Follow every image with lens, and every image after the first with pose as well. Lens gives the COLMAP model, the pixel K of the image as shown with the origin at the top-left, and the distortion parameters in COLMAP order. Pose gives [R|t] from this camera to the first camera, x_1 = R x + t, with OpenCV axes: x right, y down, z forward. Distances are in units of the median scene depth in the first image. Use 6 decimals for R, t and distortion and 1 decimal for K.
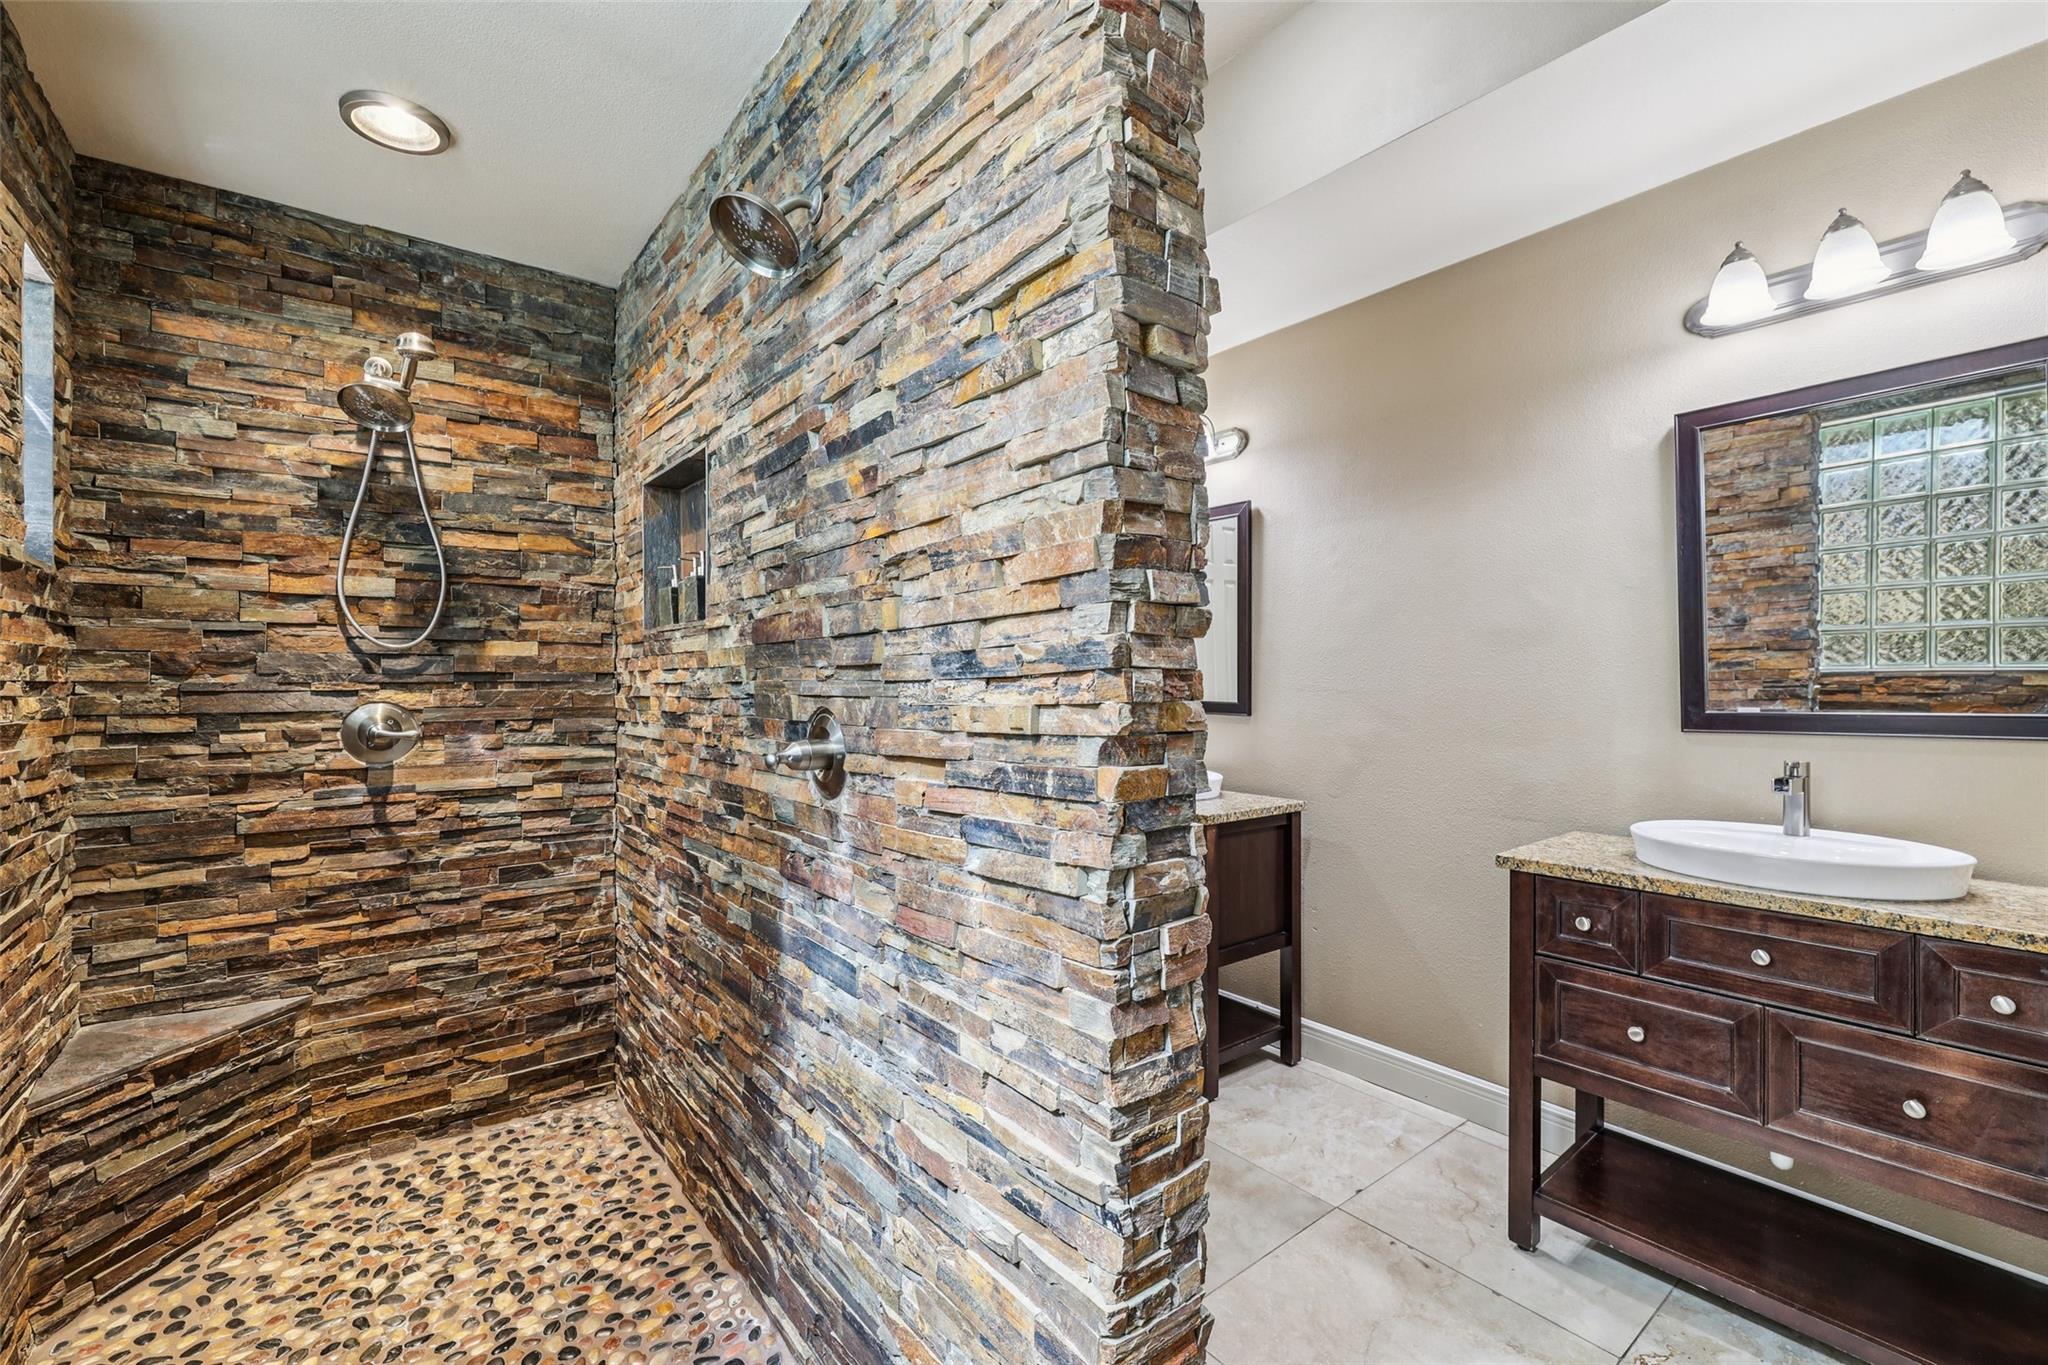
lens RADIAL K [[865.7, 0, 1023.1], [0, 865.7, 684.3], [0, 0, 1]] dist [0.002002, 0.000265]
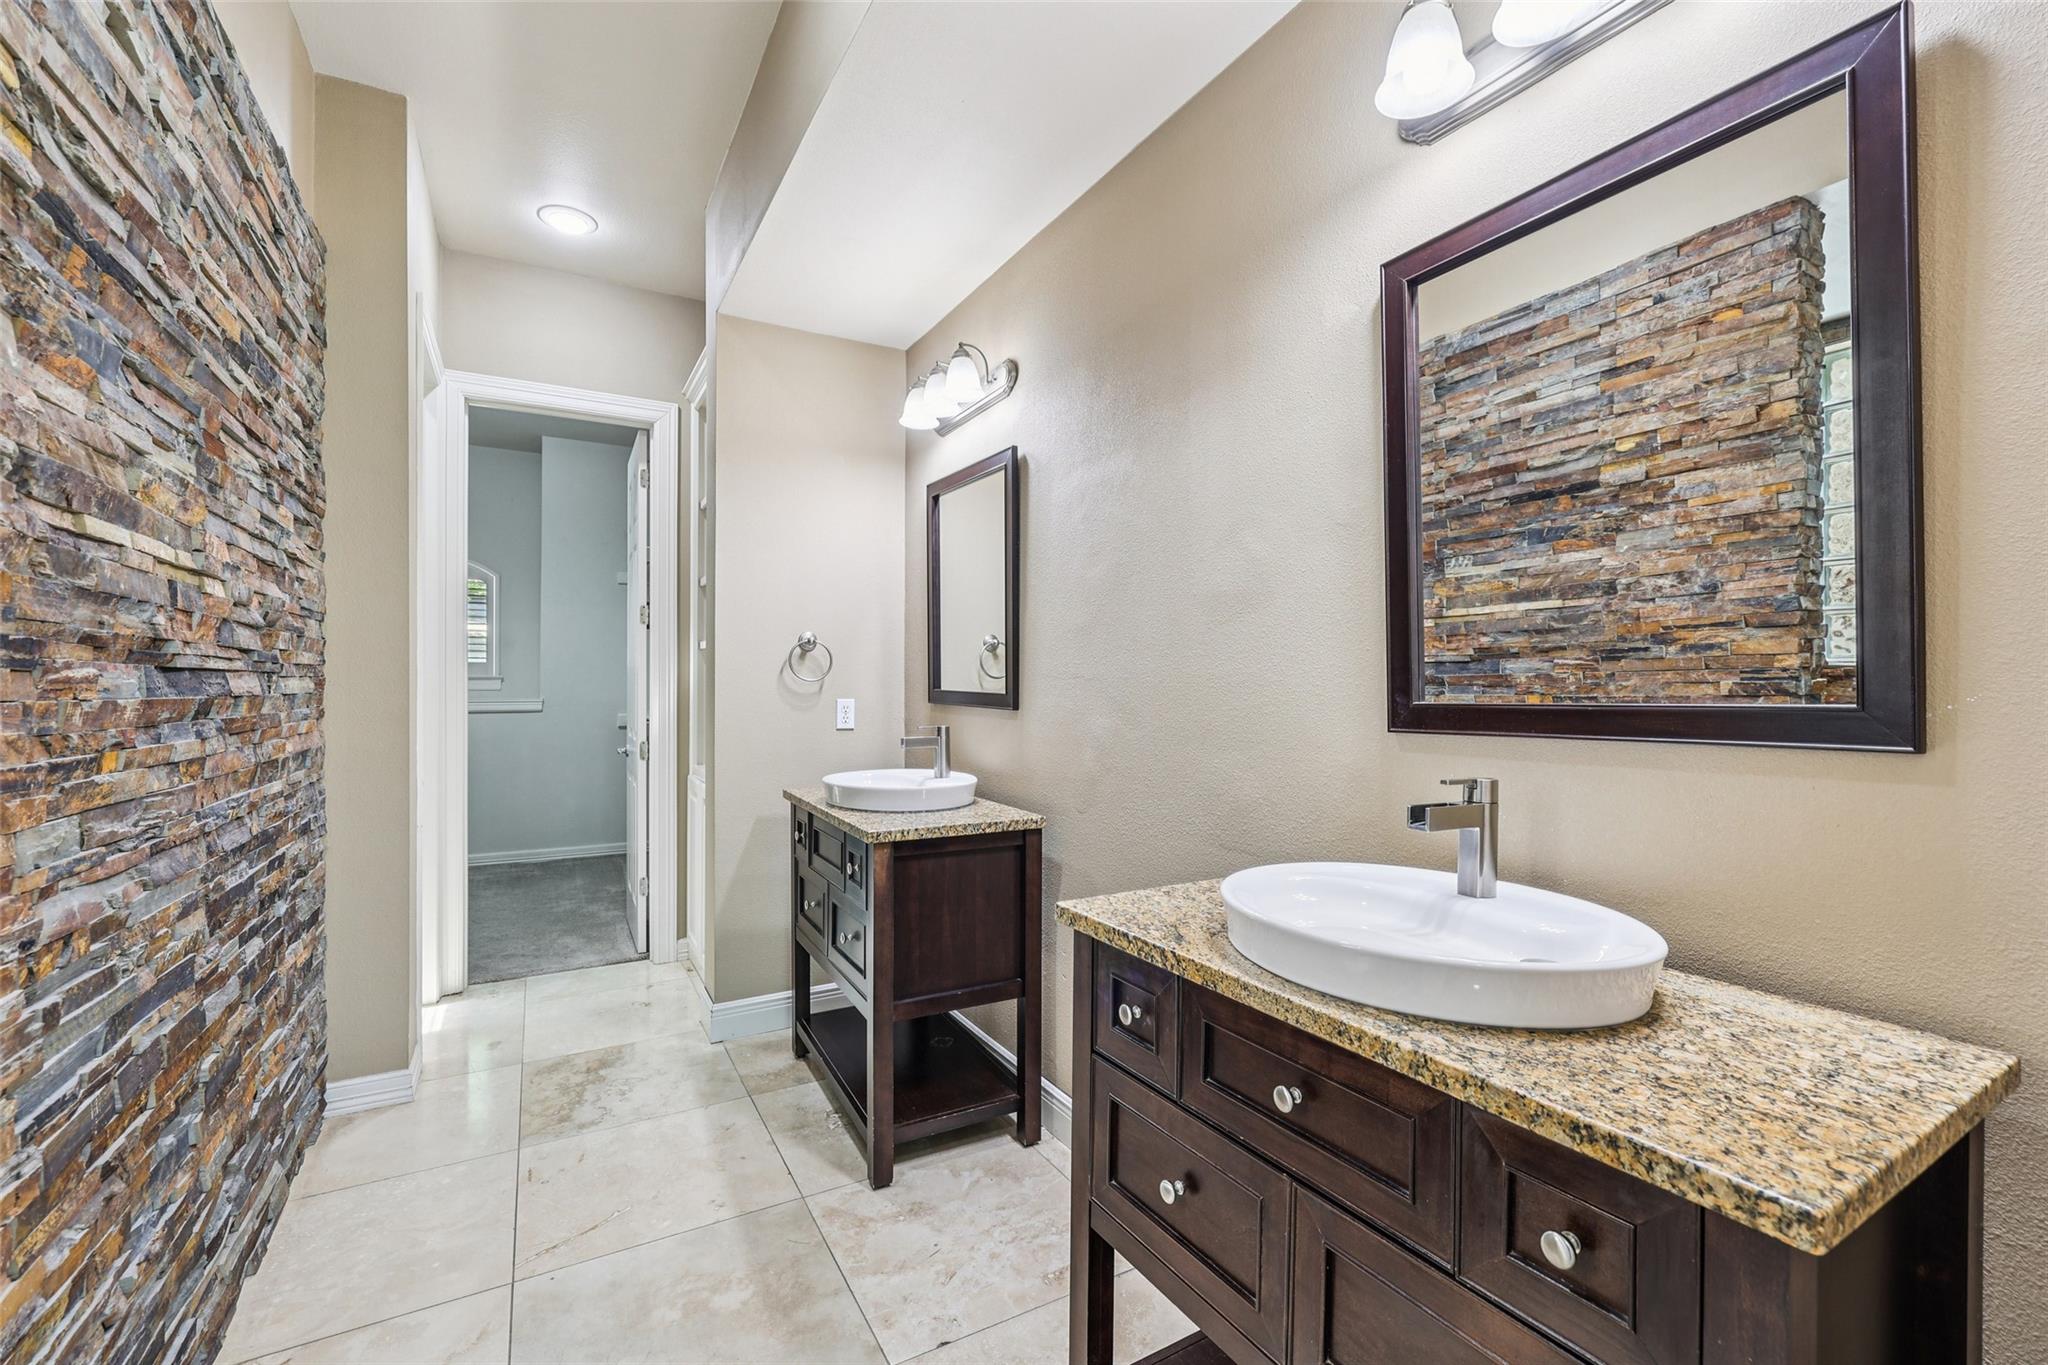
lens RADIAL K [[865.7, 0, 1031.0], [0, 865.7, 682.9], [0, 0, 1]] dist [0.002002, 0.000265]
pose [[0.988005, 0.004108, -0.154365, 0.368772], [-0.004485, 0.999988, -0.002095, 0.011813], [0.154354, 0.002762, 0.988012, 0.178228]]
